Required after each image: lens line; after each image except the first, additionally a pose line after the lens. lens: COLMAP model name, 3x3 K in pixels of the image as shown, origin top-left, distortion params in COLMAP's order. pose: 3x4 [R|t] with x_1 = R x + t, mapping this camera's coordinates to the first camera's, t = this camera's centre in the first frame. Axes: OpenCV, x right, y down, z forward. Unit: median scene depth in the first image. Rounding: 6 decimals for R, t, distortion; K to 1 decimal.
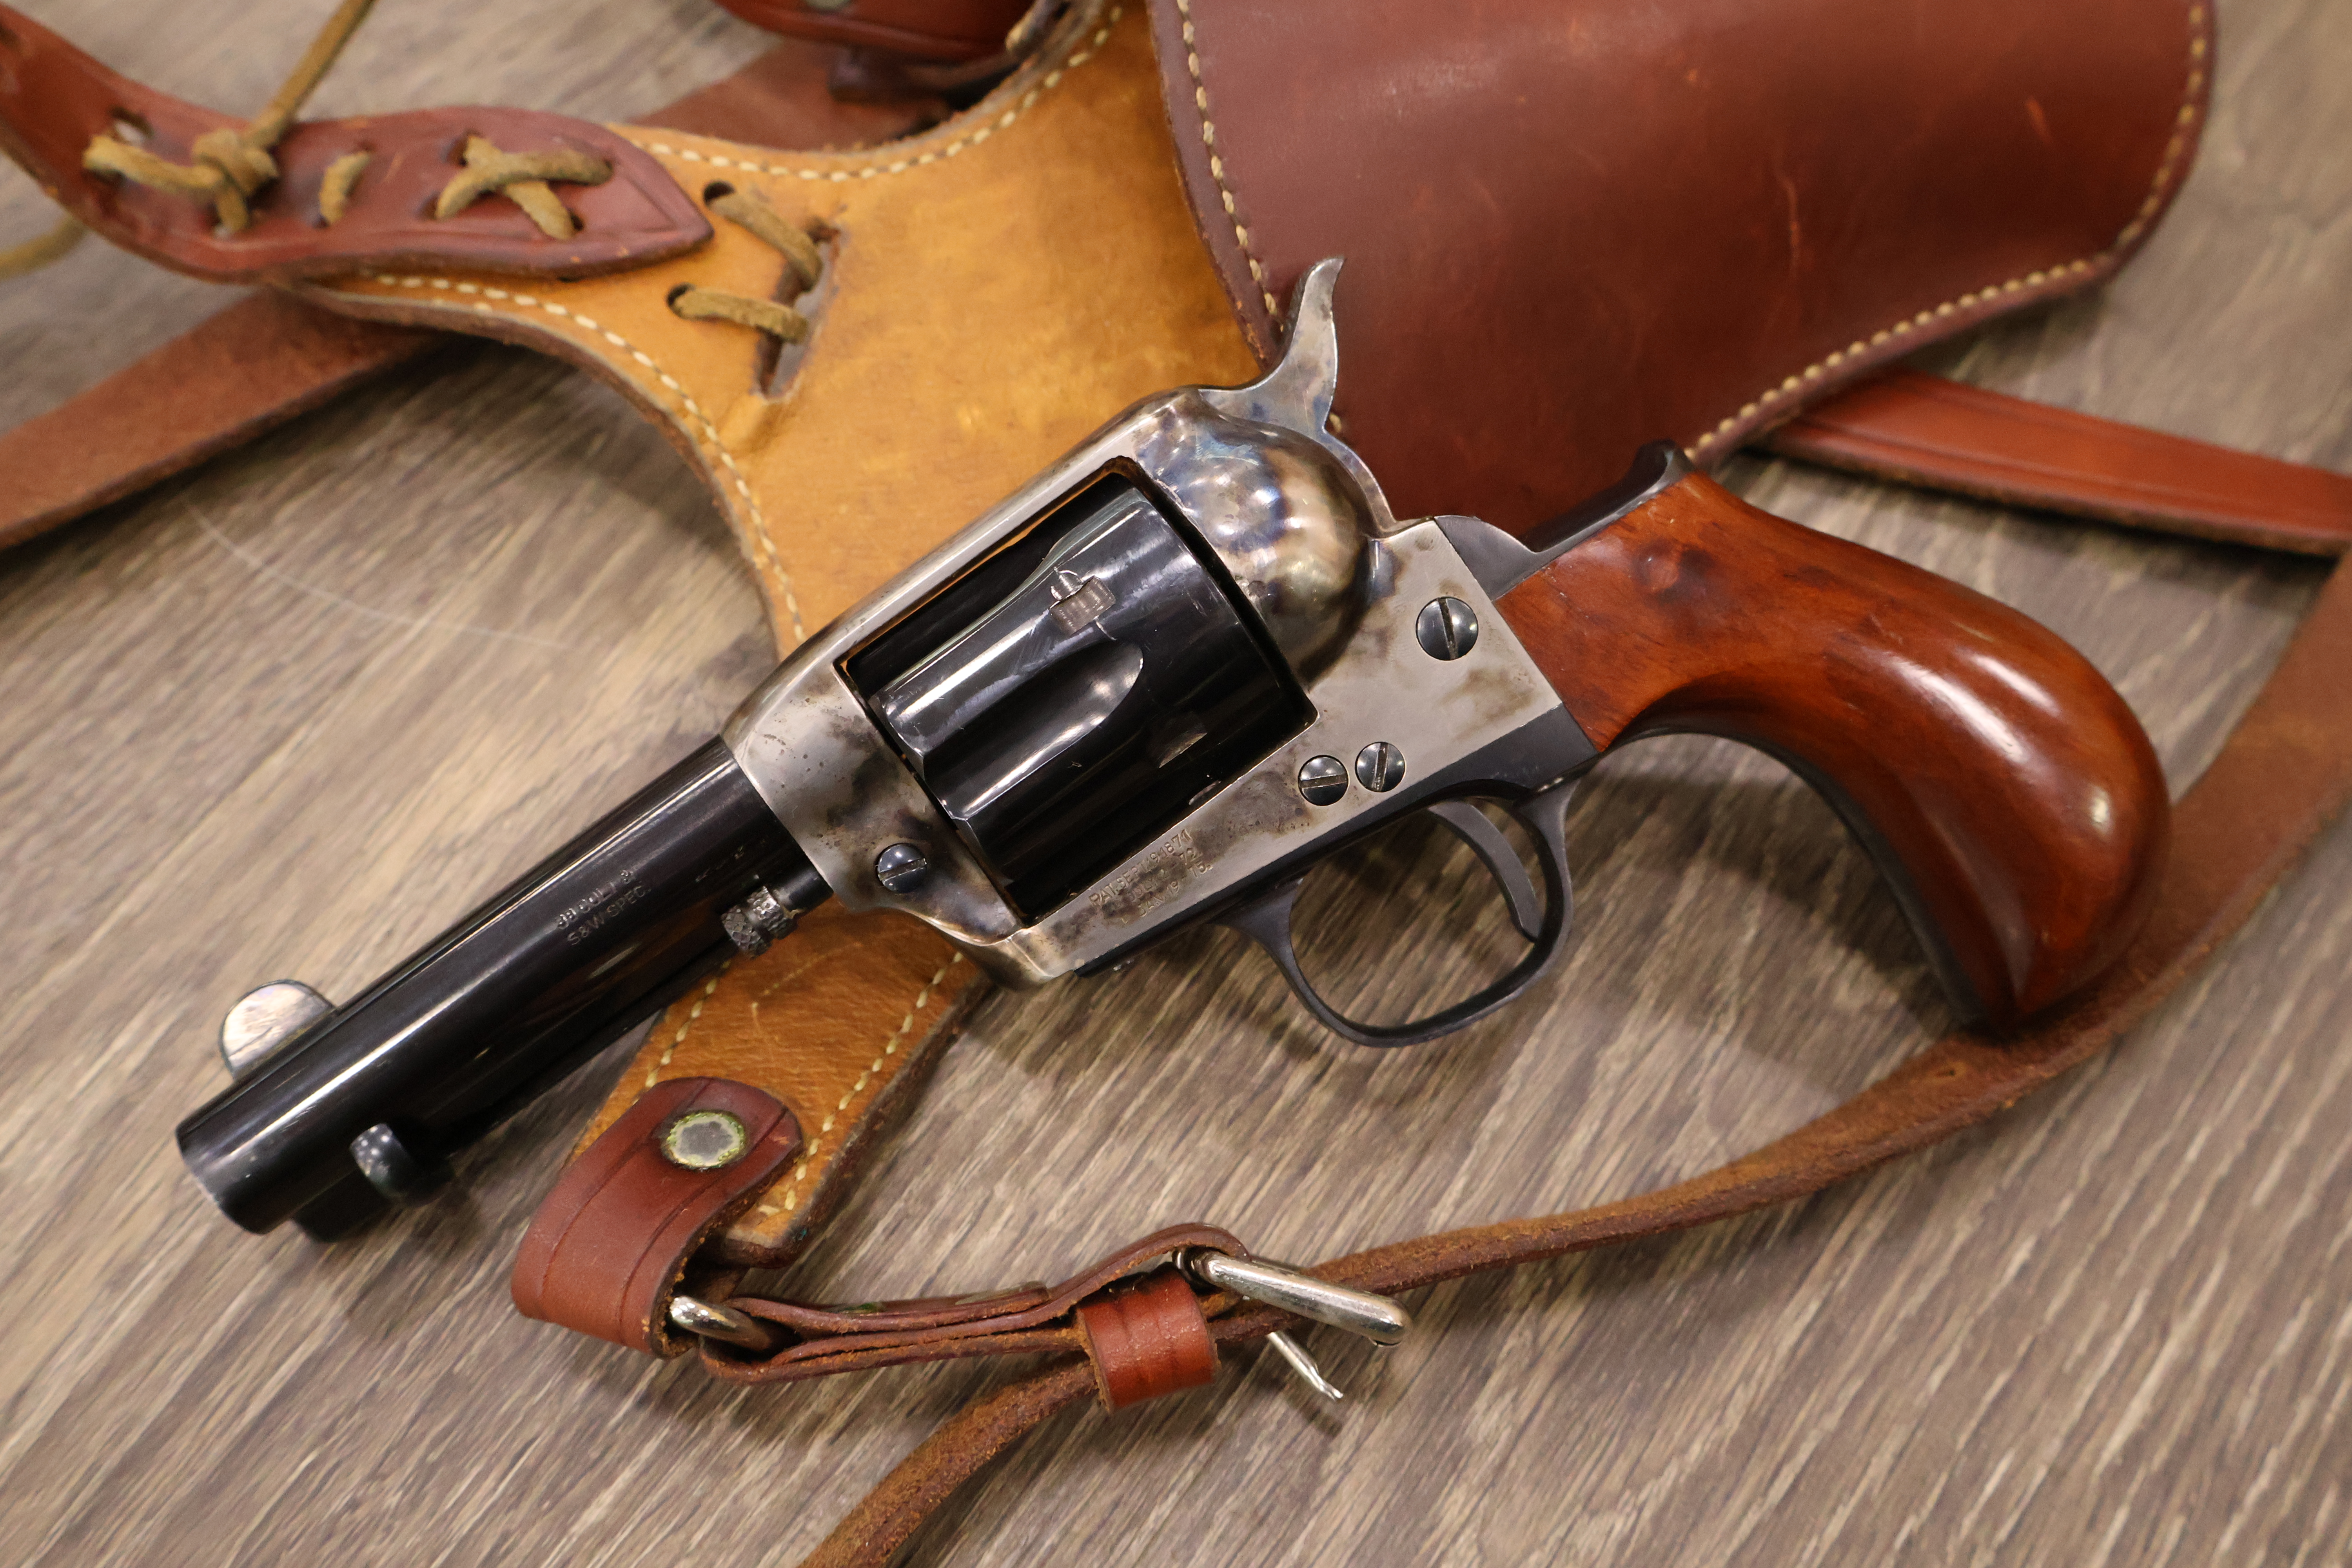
lens RADIAL K [[2498.7, 0, 1177.3], [0, 2498.7, 806.0], [0, 0, 1]] dist [0.019998, 0.000000]
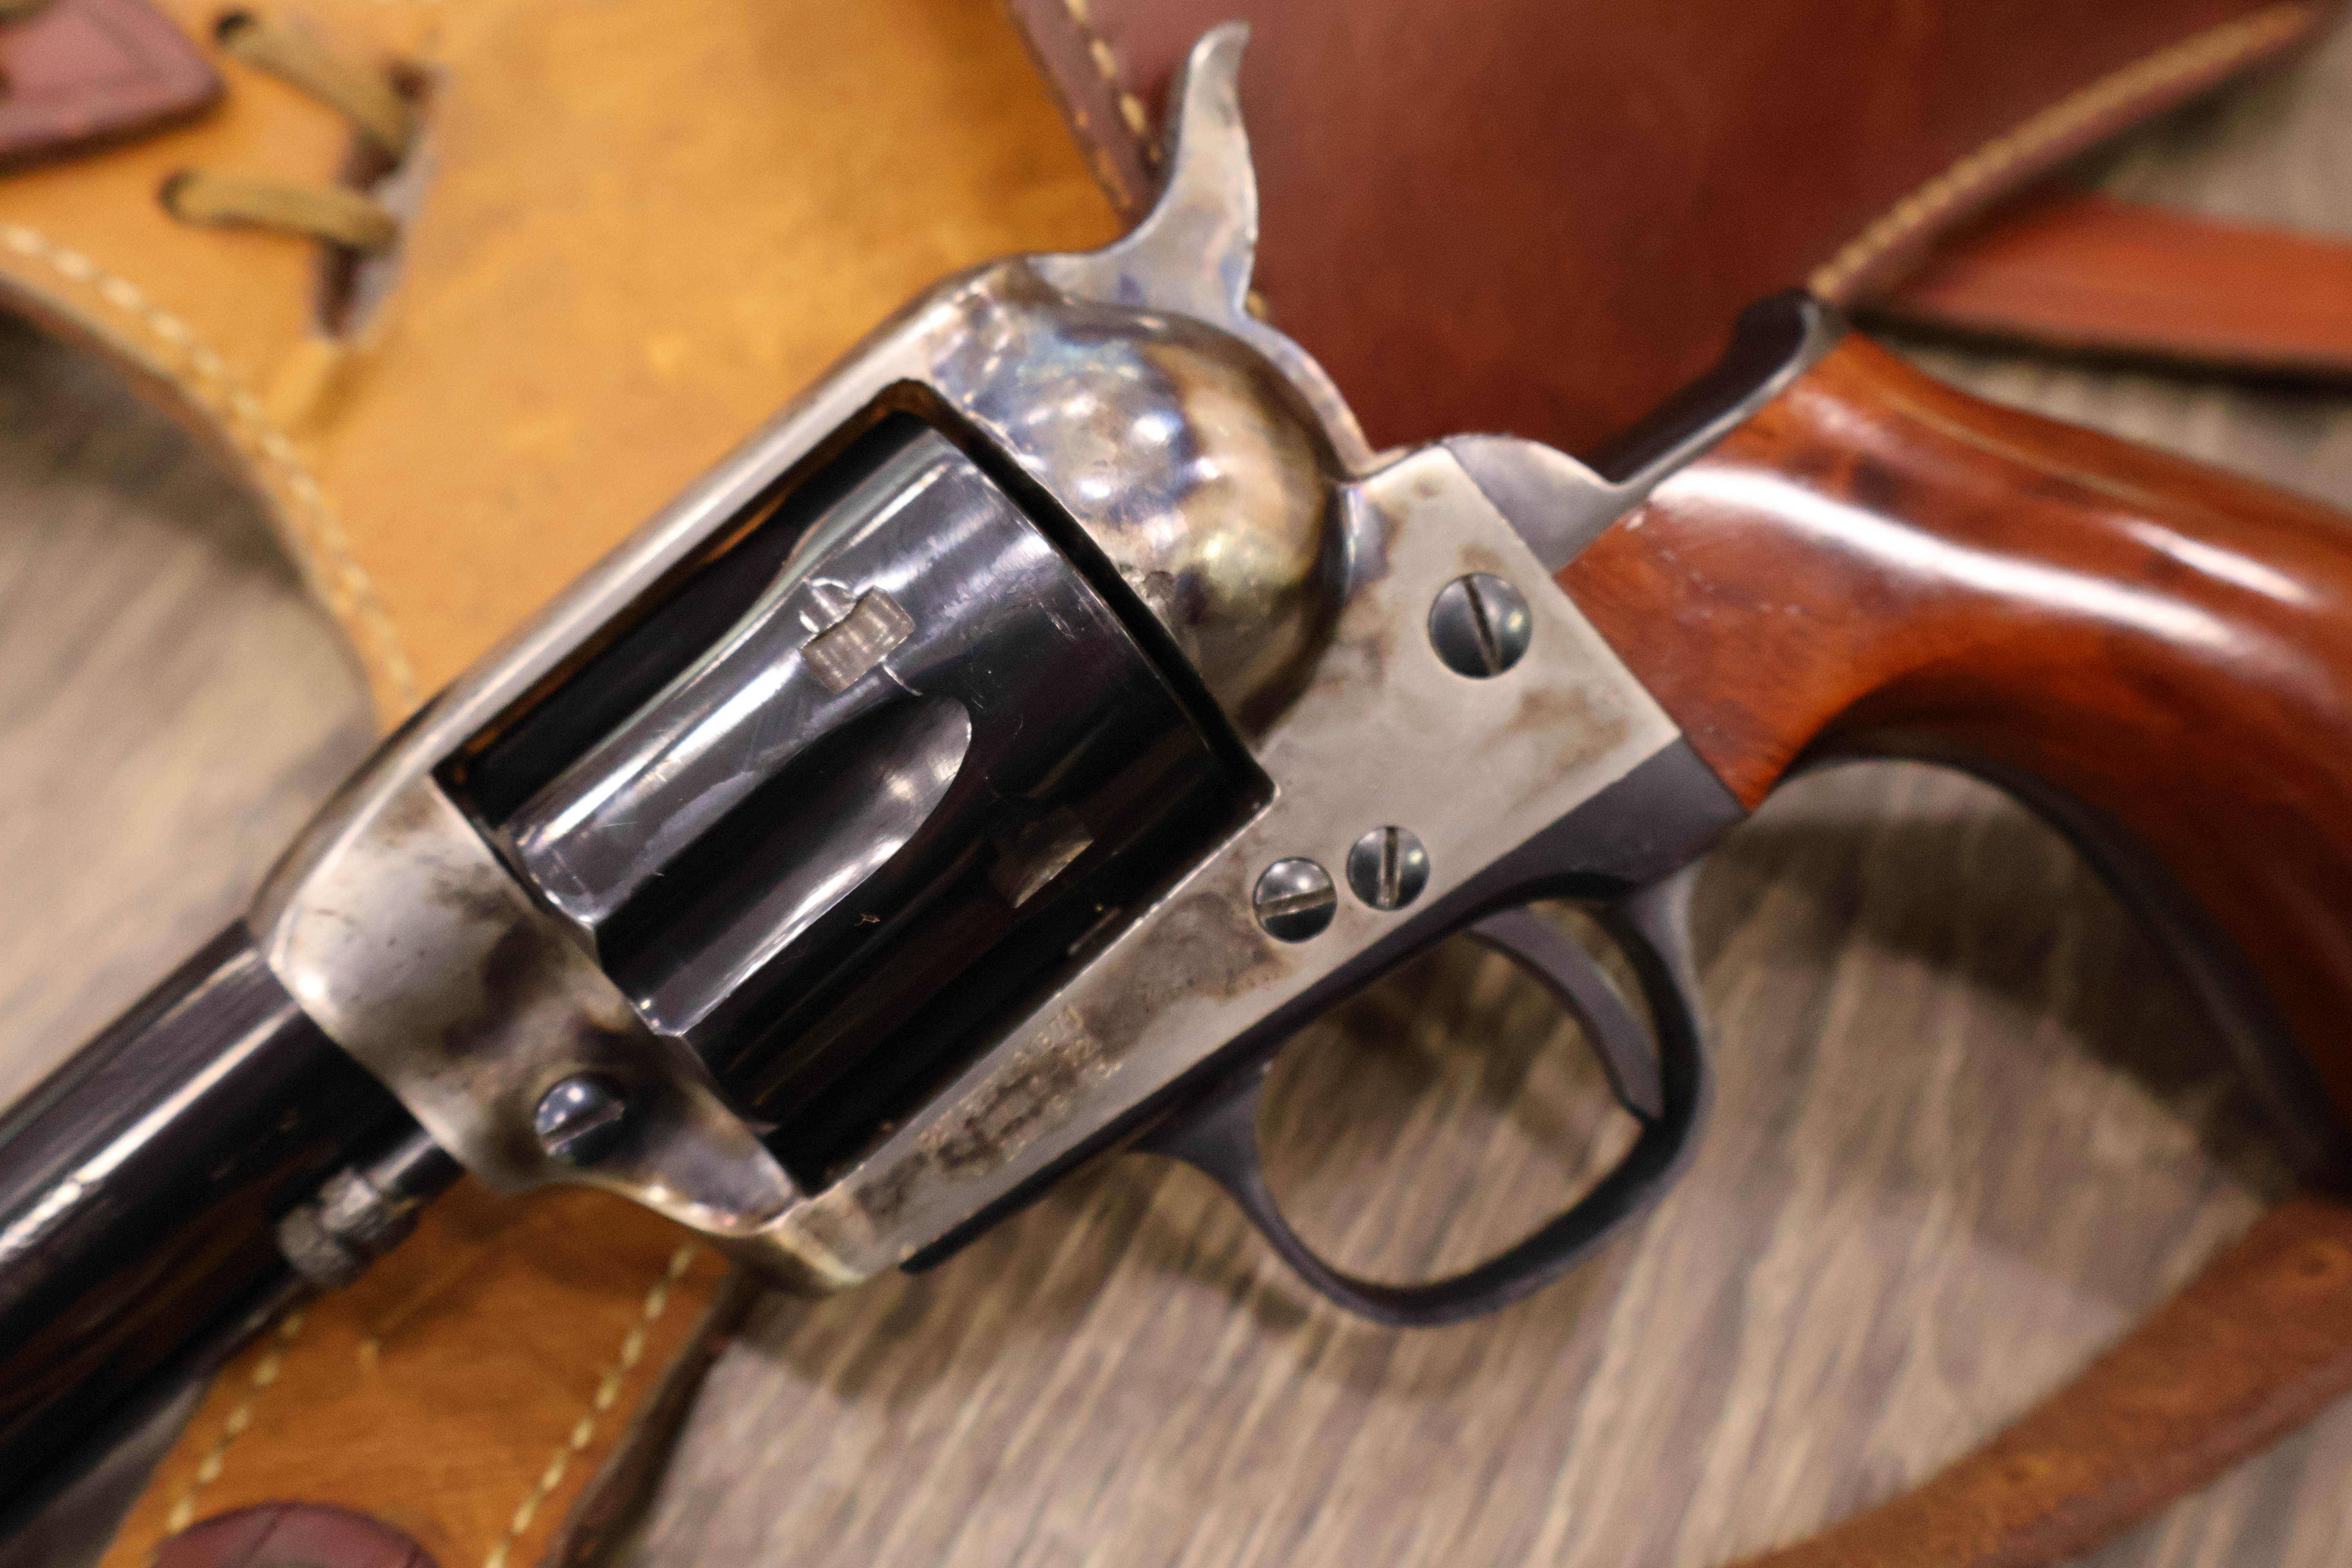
lens RADIAL K [[2498.7, 0, 1180.2], [0, 2498.7, 772.5], [0, 0, 1]] dist [0.019998, 0.000000]
pose [[0.994489, -0.085010, 0.061355, -0.001872], [0.085582, 0.996308, -0.006762, -0.035601], [-0.060554, 0.011976, 0.998093, 0.381456]]
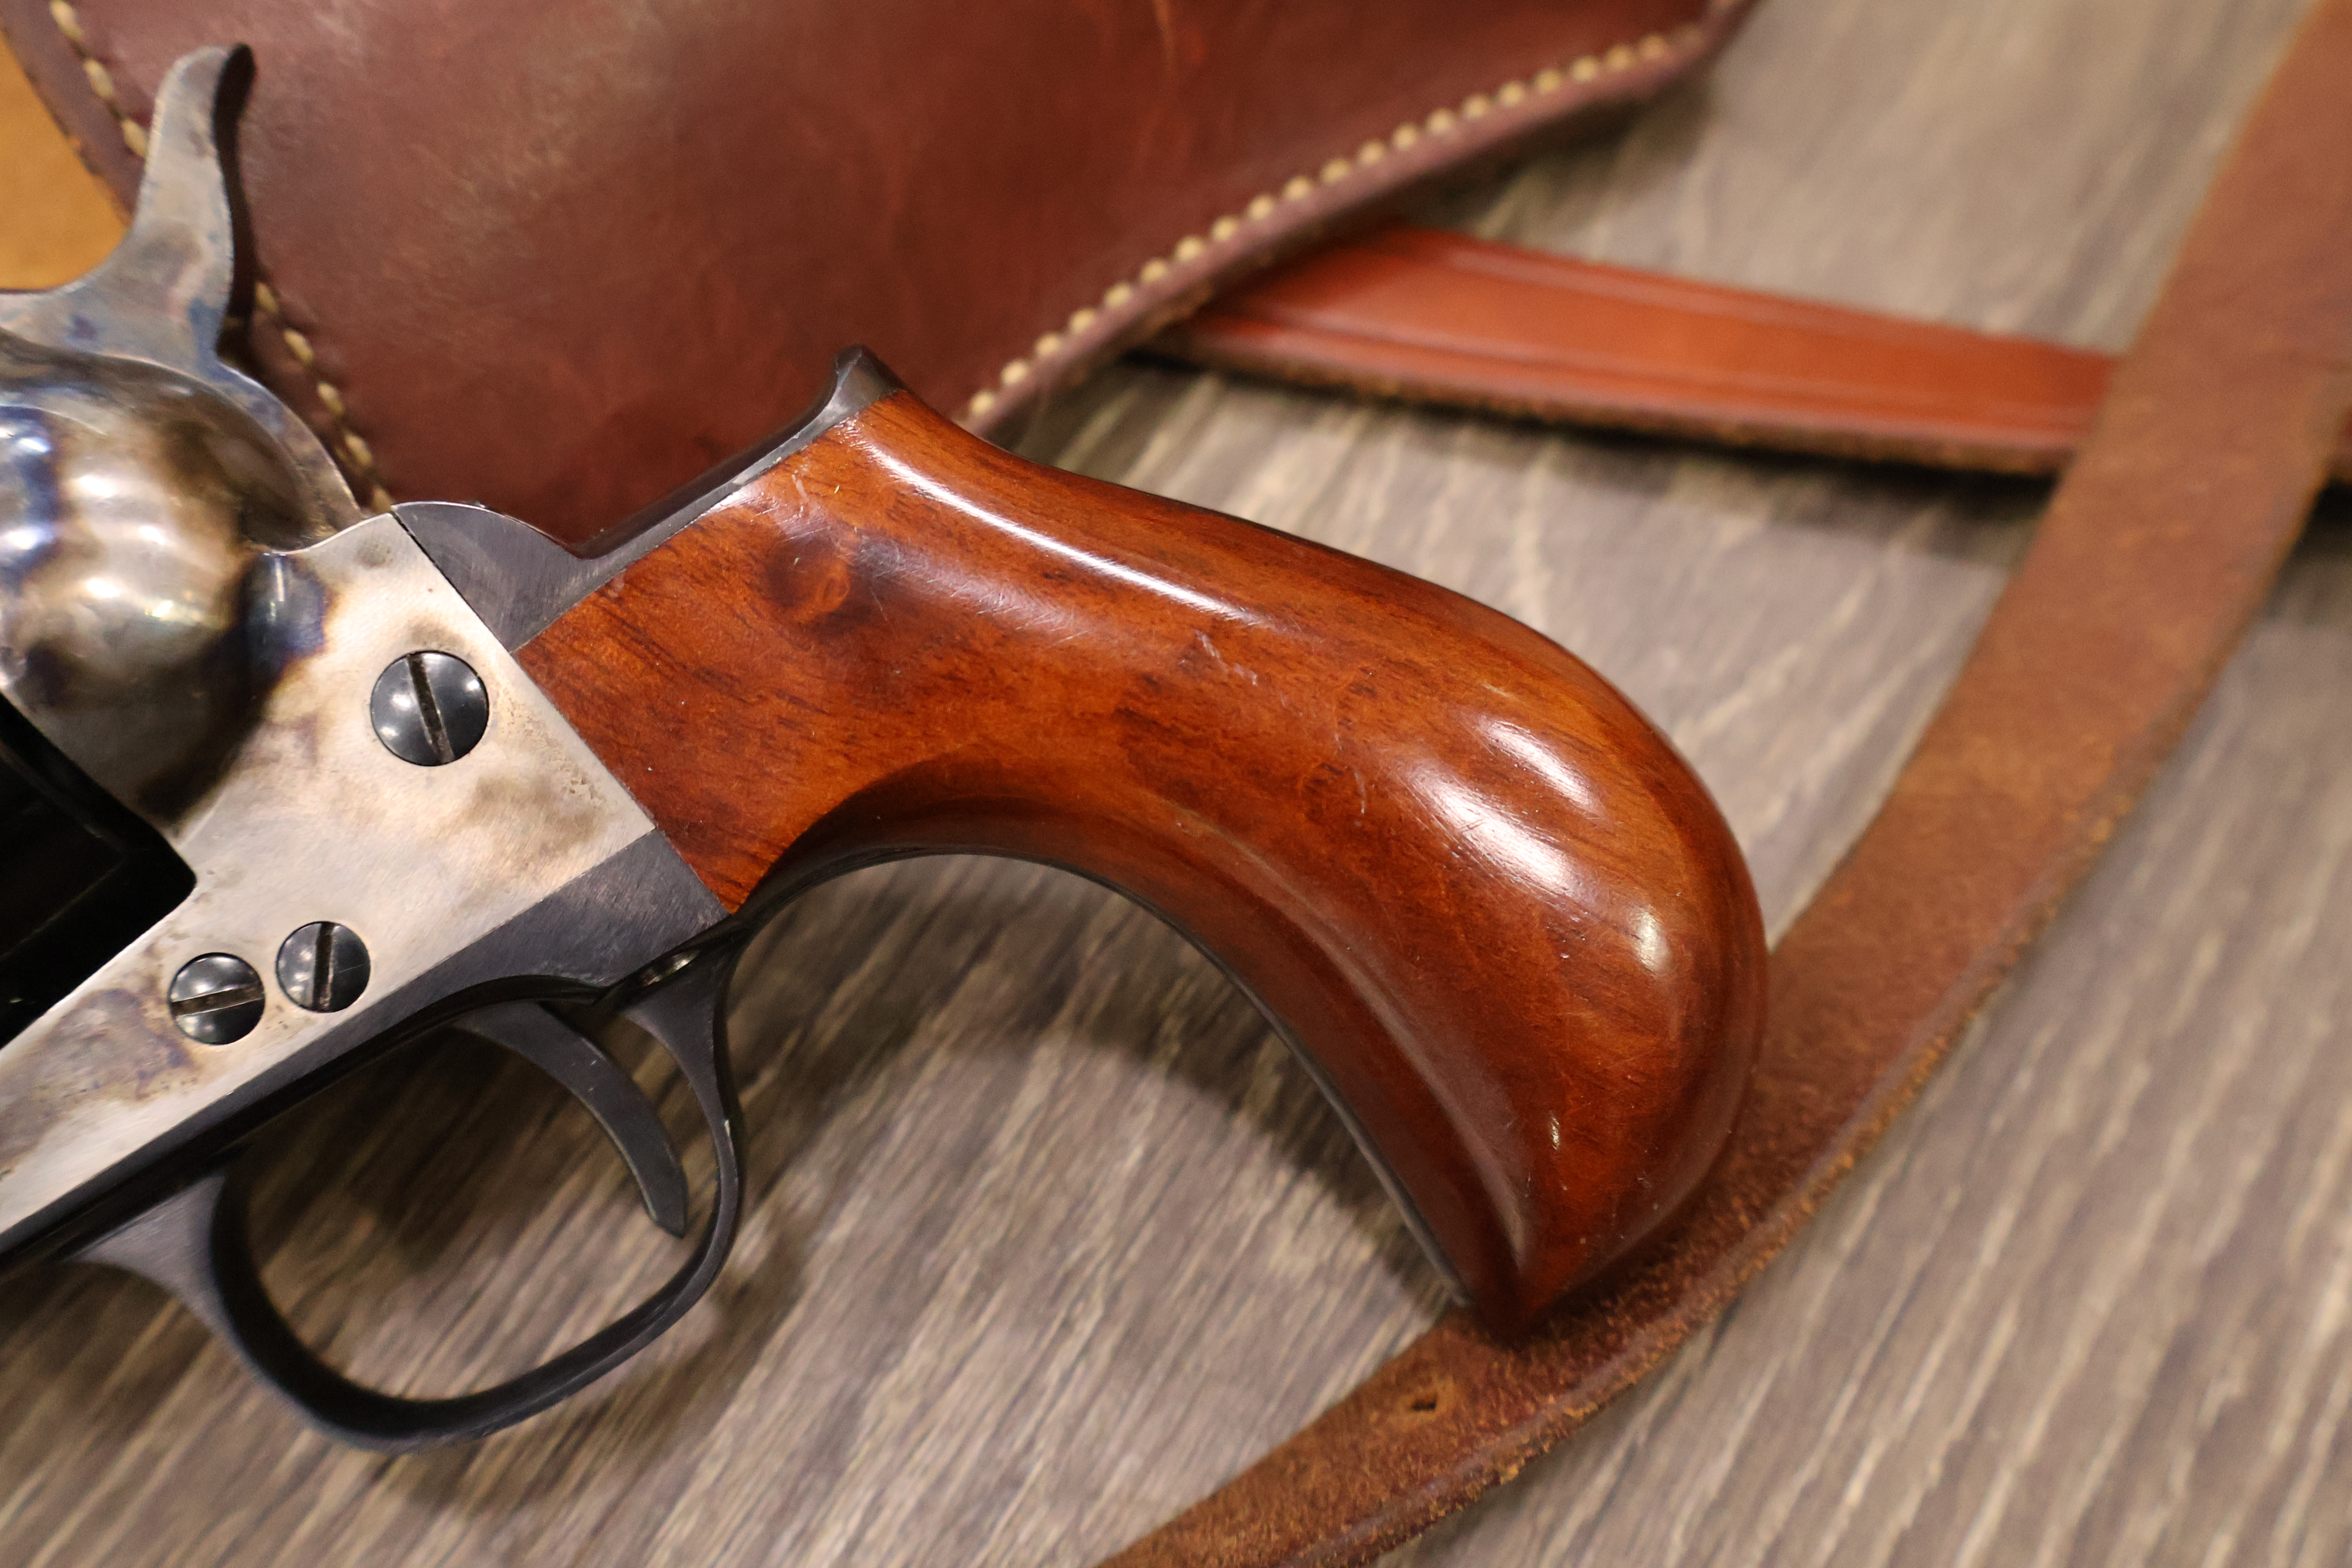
lens RADIAL K [[2498.7, 0, 1194.4], [0, 2498.7, 792.4], [0, 0, 1]] dist [0.019998, 0.000000]
pose [[0.997080, -0.063196, 0.042863, 0.231500], [0.062657, 0.997940, 0.013805, -0.045728], [-0.043647, -0.011079, 0.998986, 0.409609]]
